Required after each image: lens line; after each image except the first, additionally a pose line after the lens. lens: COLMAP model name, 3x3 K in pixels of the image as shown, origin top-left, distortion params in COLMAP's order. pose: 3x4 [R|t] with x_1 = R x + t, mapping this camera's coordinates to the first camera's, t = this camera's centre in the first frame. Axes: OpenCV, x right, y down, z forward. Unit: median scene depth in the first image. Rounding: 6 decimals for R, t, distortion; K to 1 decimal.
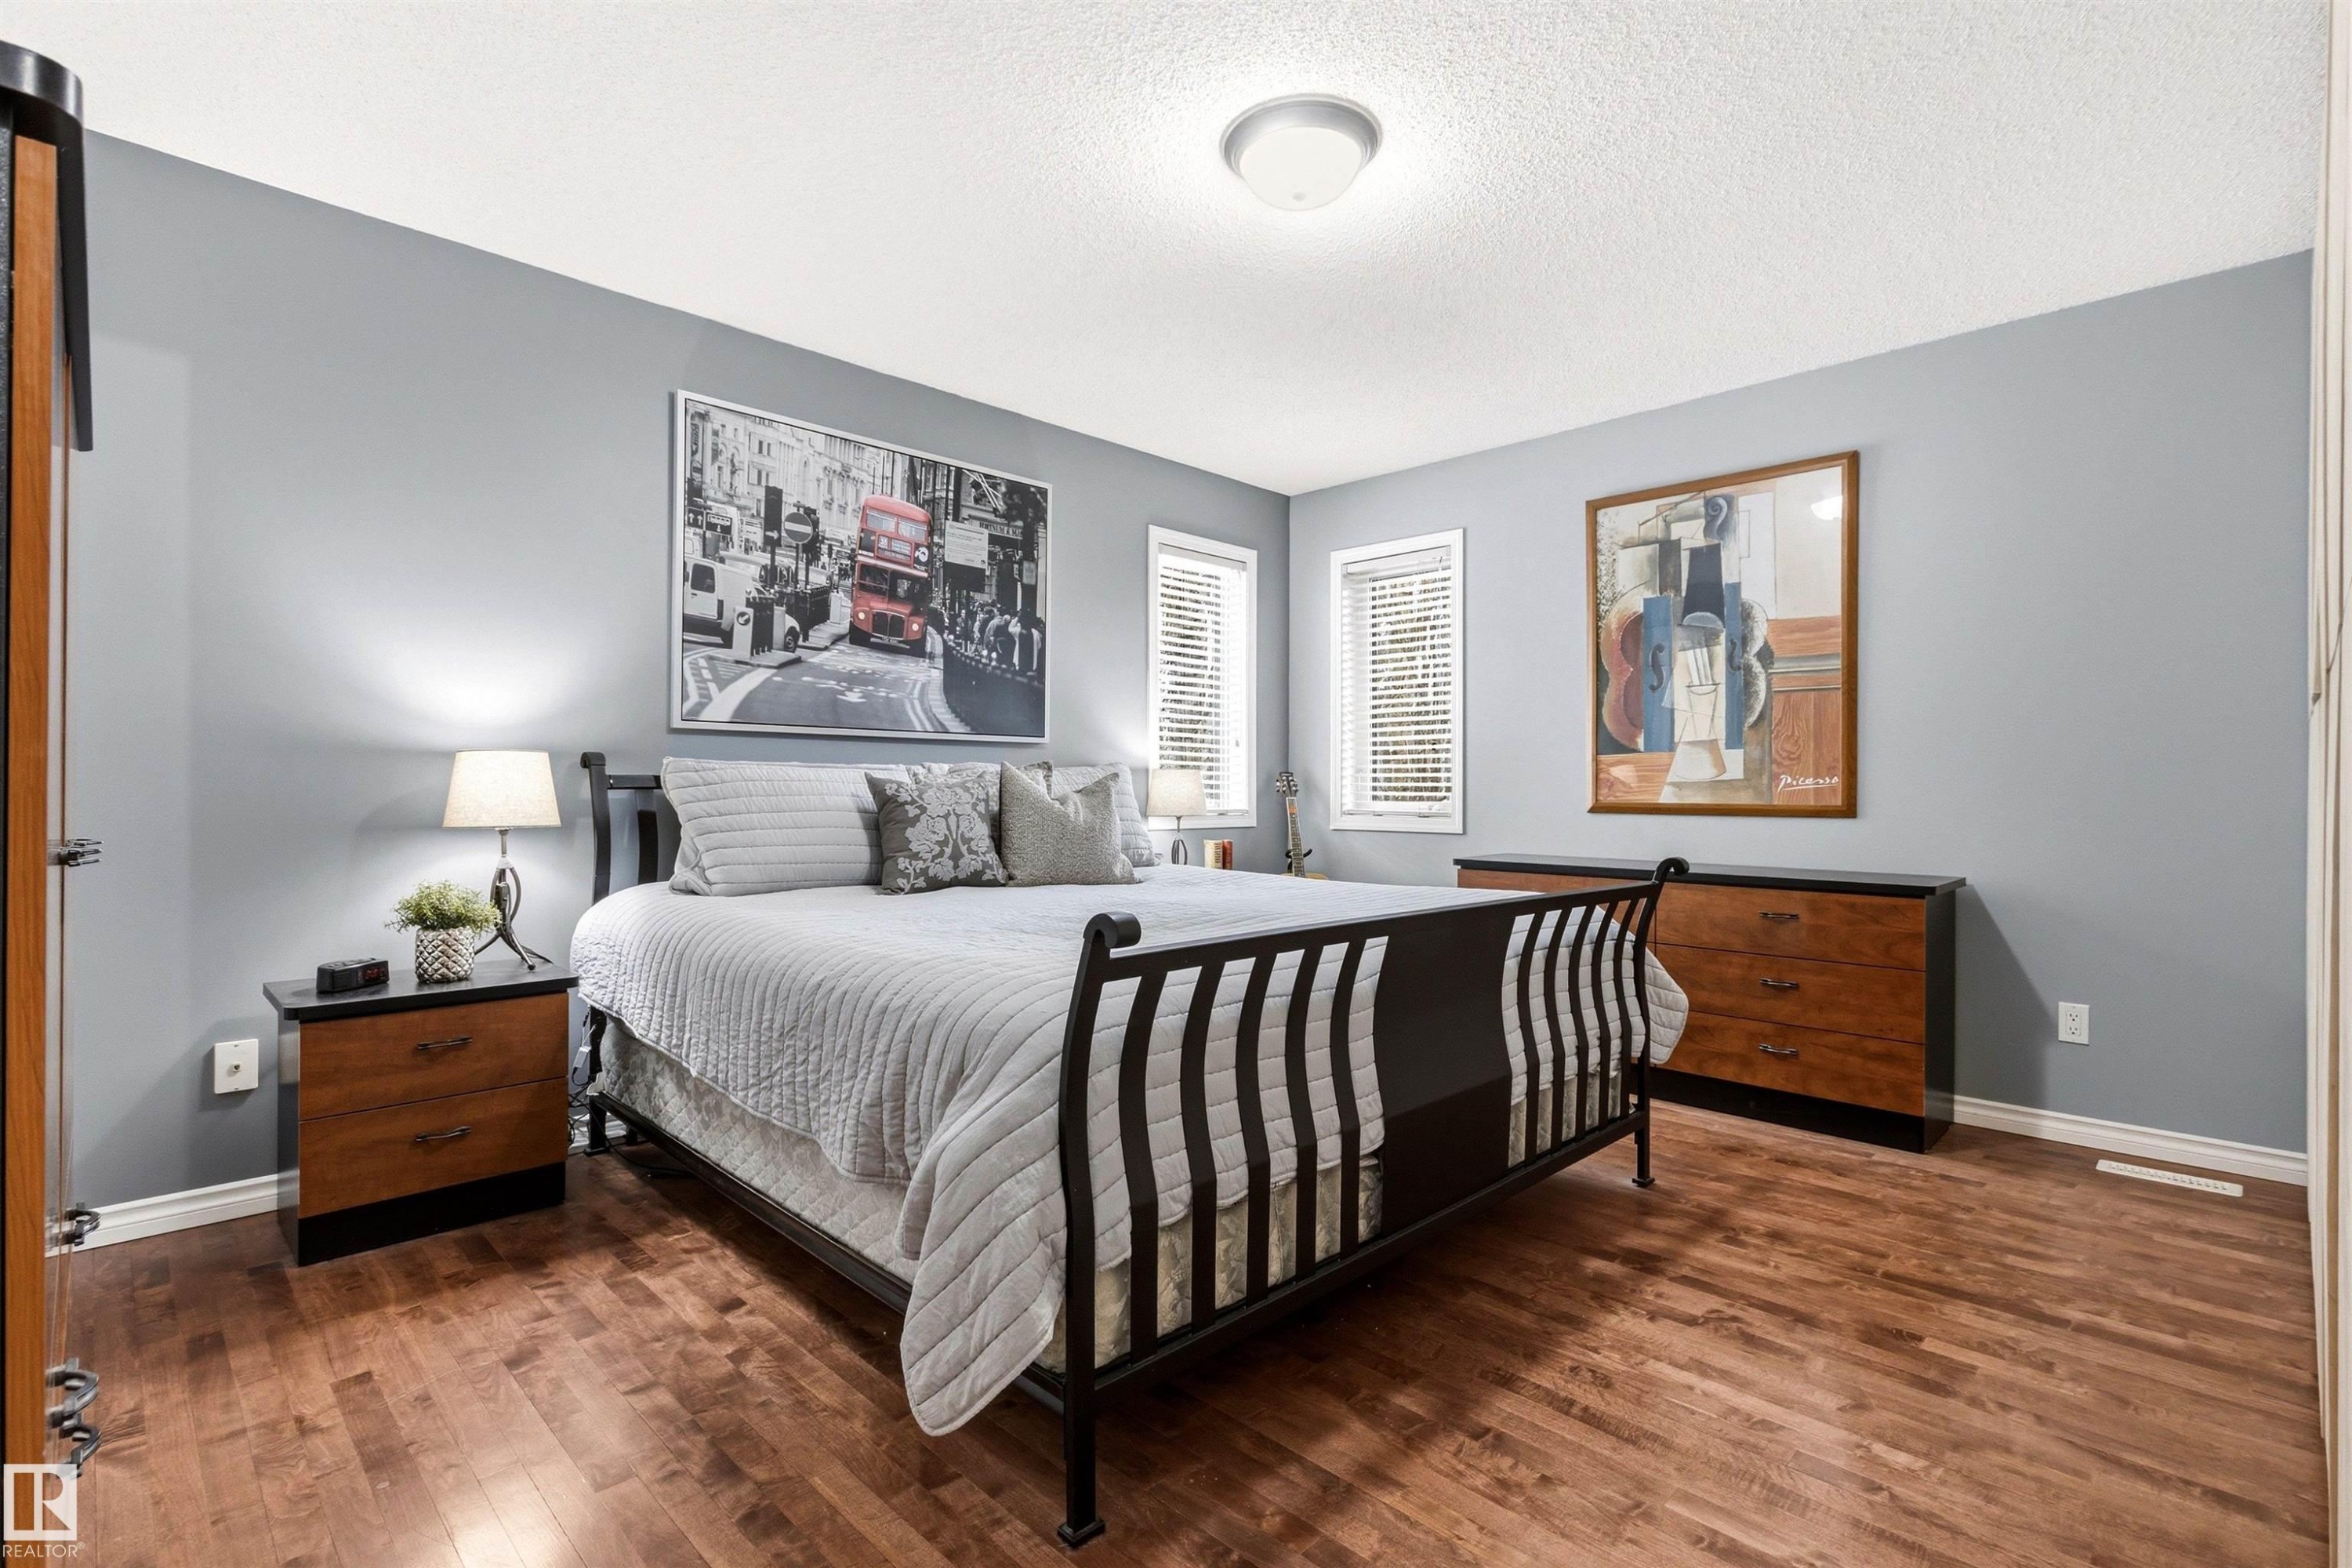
lens RADIAL K [[1104.9, 0, 1158.2], [0, 1104.9, 794.0], [0, 0, 1]] dist [0.011812, -0.001101]
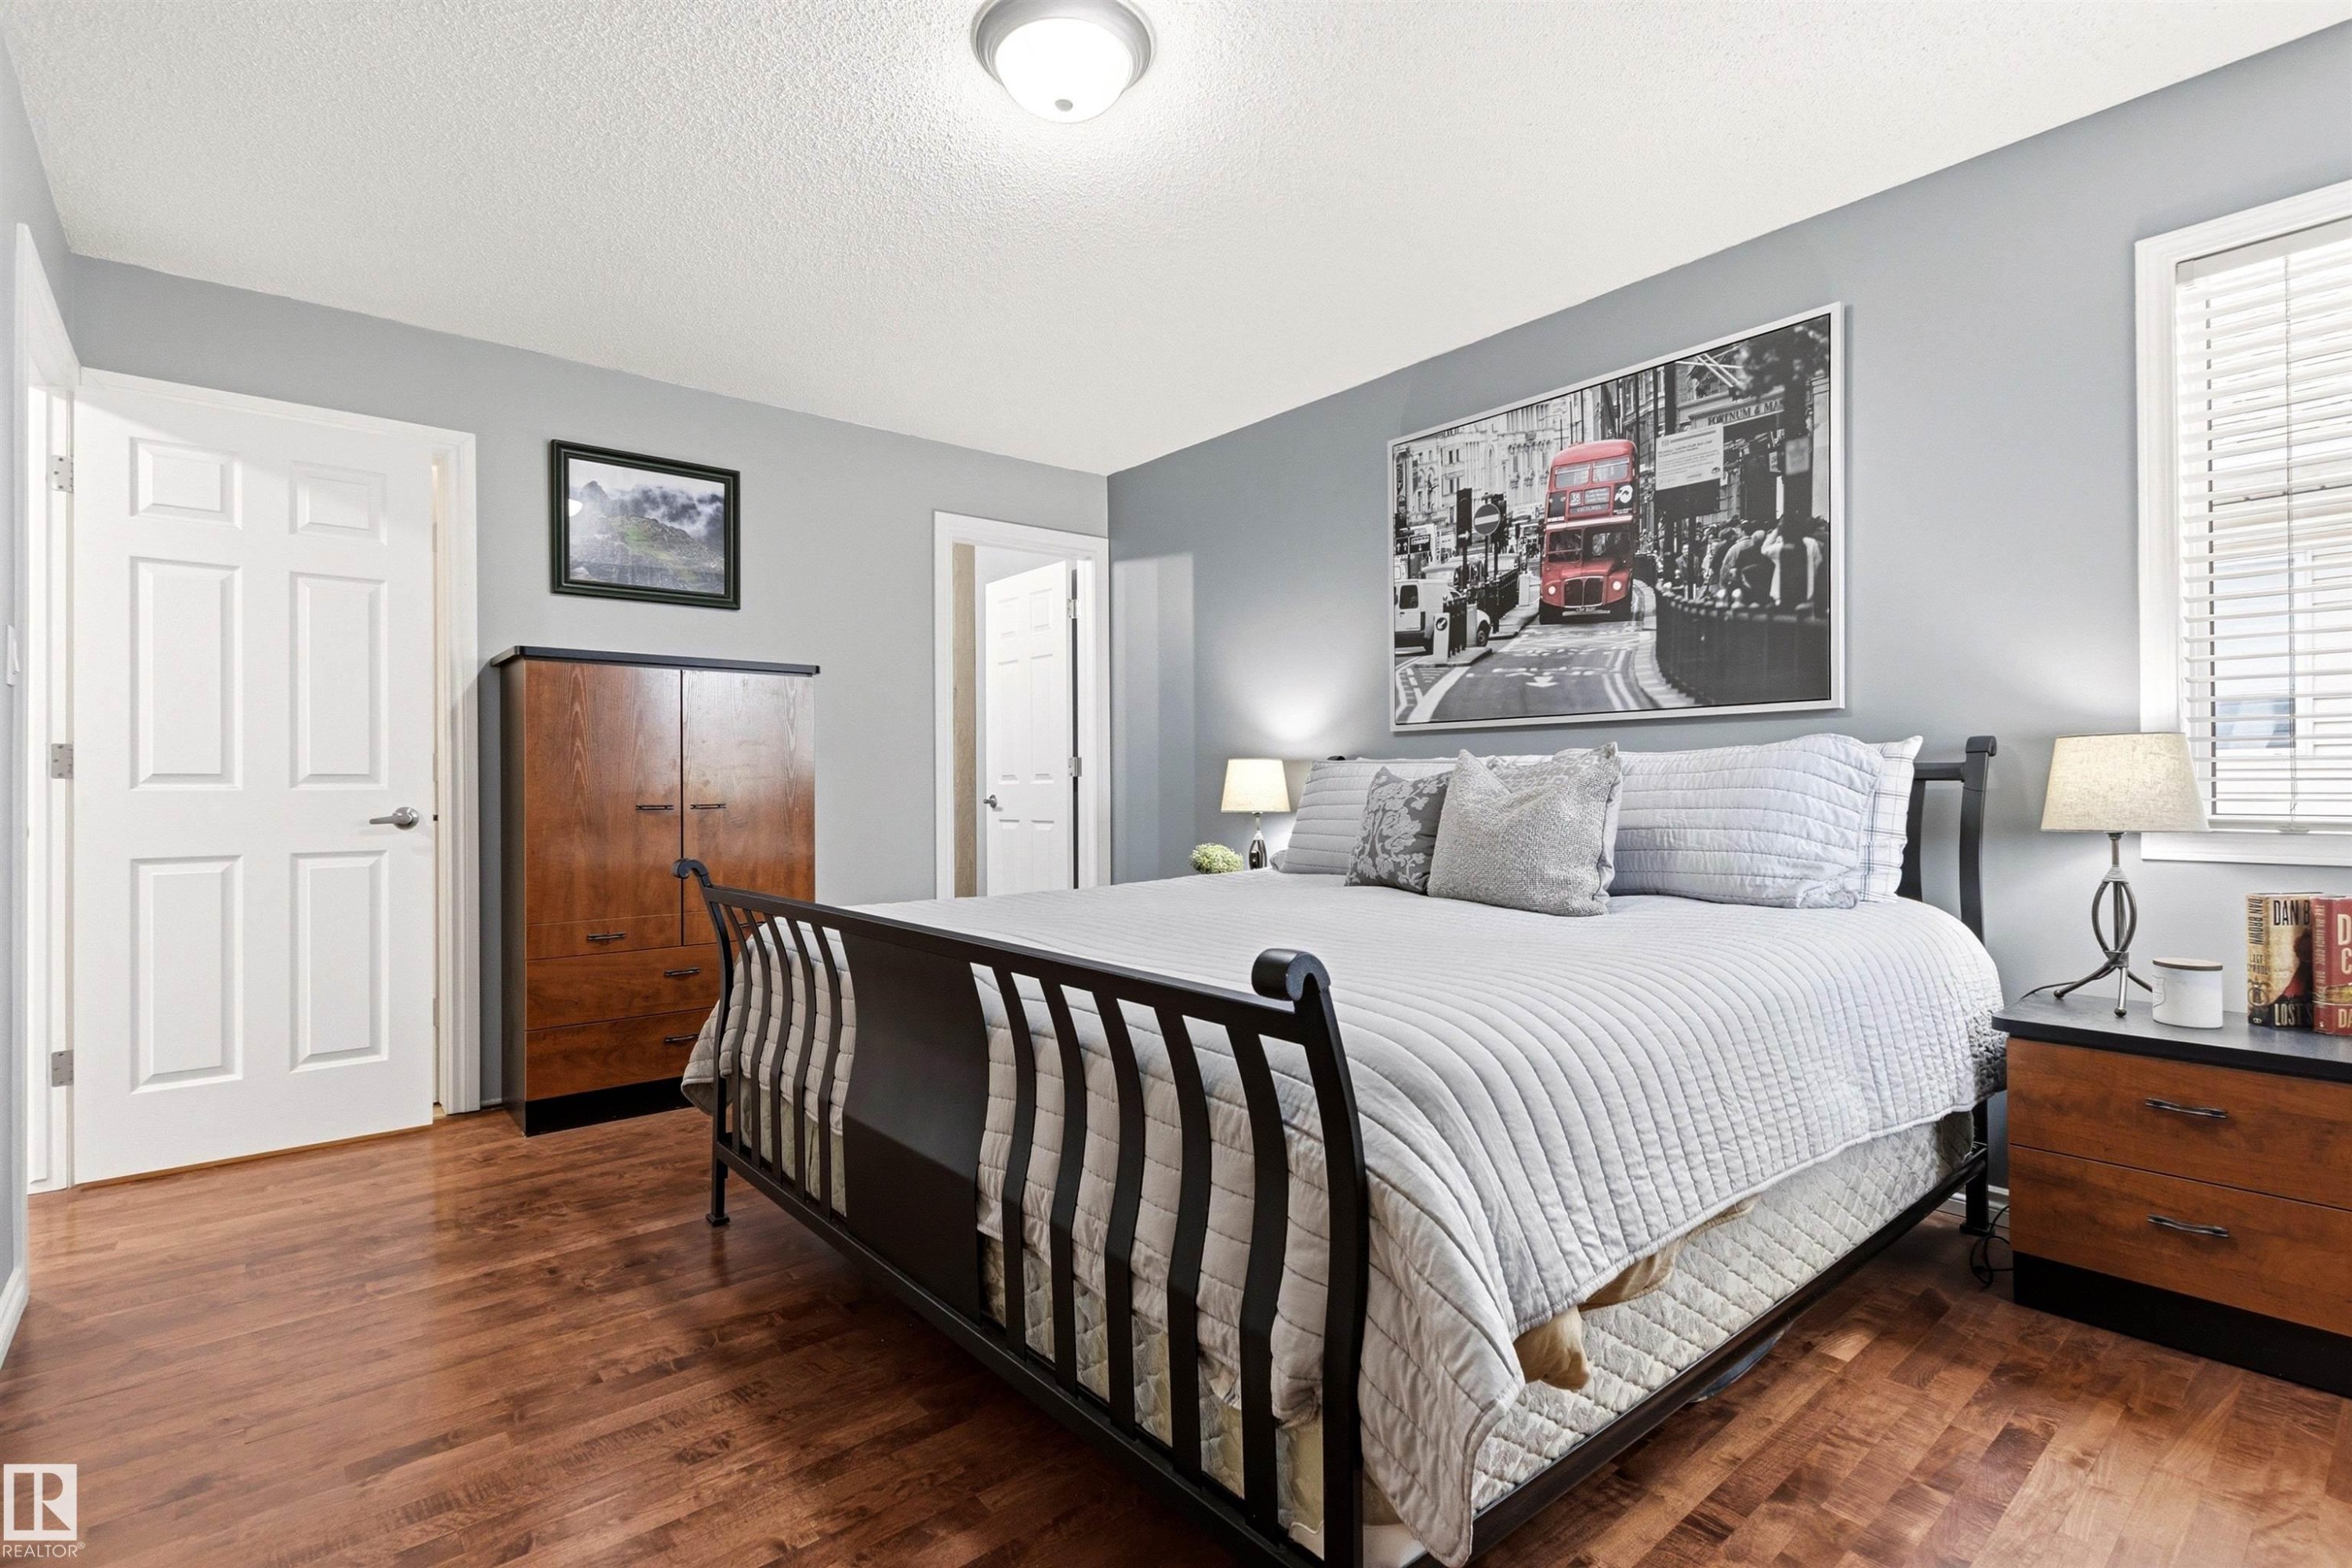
lens RADIAL K [[1104.9, 0, 1158.0], [0, 1104.9, 780.6], [0, 0, 1]] dist [0.011812, -0.001101]
pose [[-0.087993, -0.008982, -0.996081, 0.690418], [0.000486, 0.999959, -0.009060, 0.001840], [0.996121, -0.001281, -0.087985, 0.800524]]
